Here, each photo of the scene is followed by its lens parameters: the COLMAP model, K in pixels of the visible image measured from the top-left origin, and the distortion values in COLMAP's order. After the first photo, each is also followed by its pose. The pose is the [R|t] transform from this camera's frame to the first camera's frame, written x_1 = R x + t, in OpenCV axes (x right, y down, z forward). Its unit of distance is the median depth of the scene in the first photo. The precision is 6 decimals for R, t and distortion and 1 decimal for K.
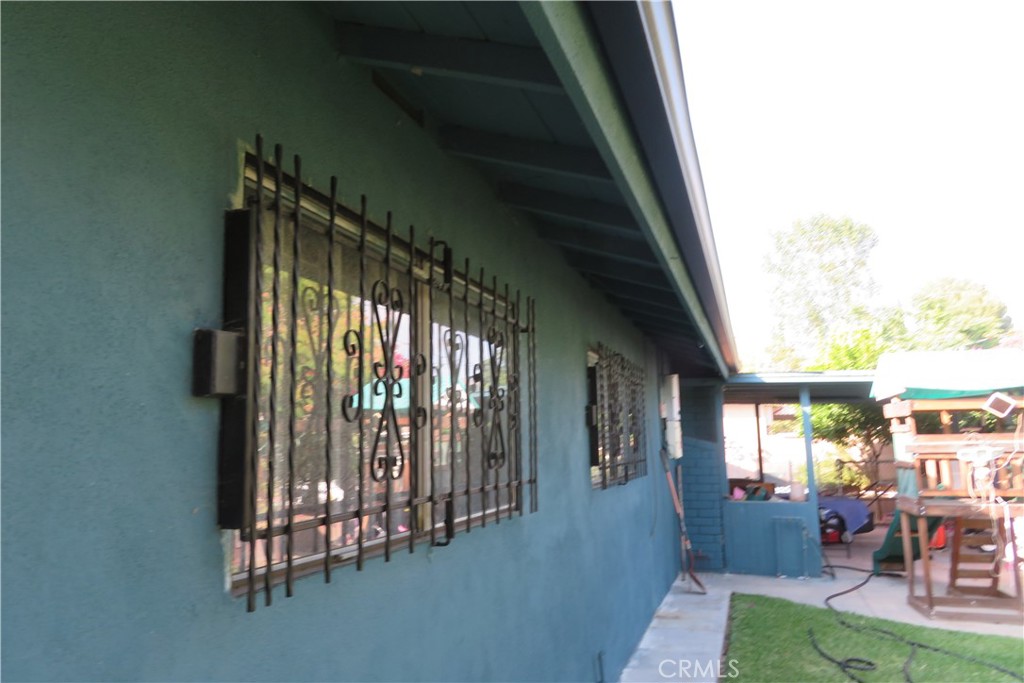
lens RADIAL K [[729.2, 0, 512.0], [0, 729.2, 341.5], [0, 0, 1]] dist [-0.015472, 0.005445]
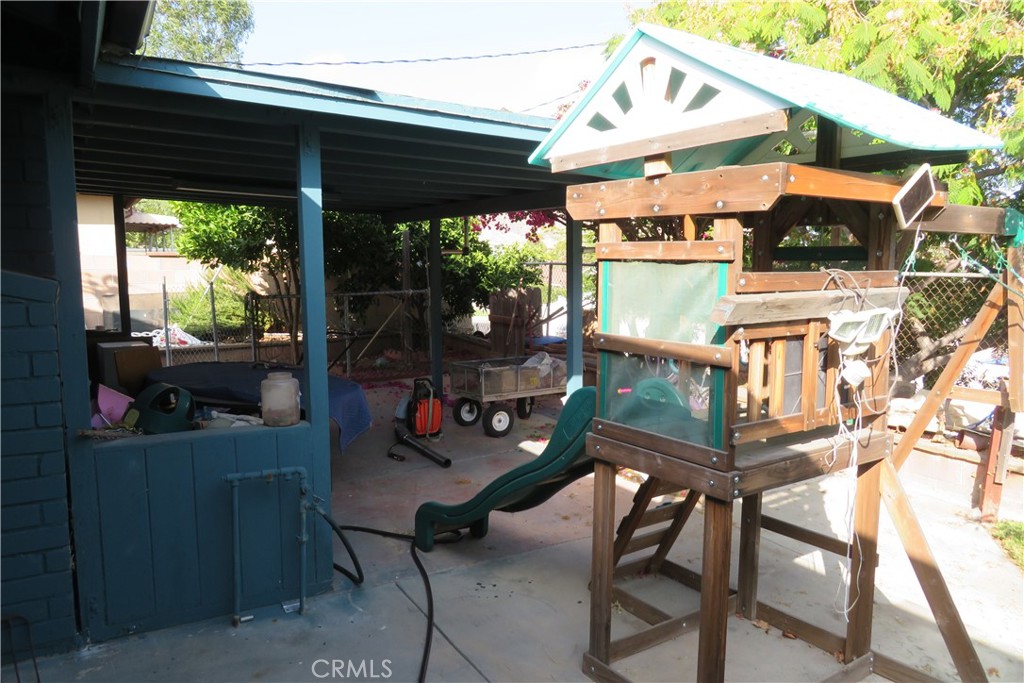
lens RADIAL K [[729.2, 0, 512.0], [0, 729.2, 341.5], [0, 0, 1]] dist [-0.015472, 0.005445]
pose [[0.654030, -0.070976, 0.753131, 0.168665], [-0.114800, 0.974745, 0.191556, 0.082612], [-0.747707, -0.211743, 0.629365, 0.625361]]
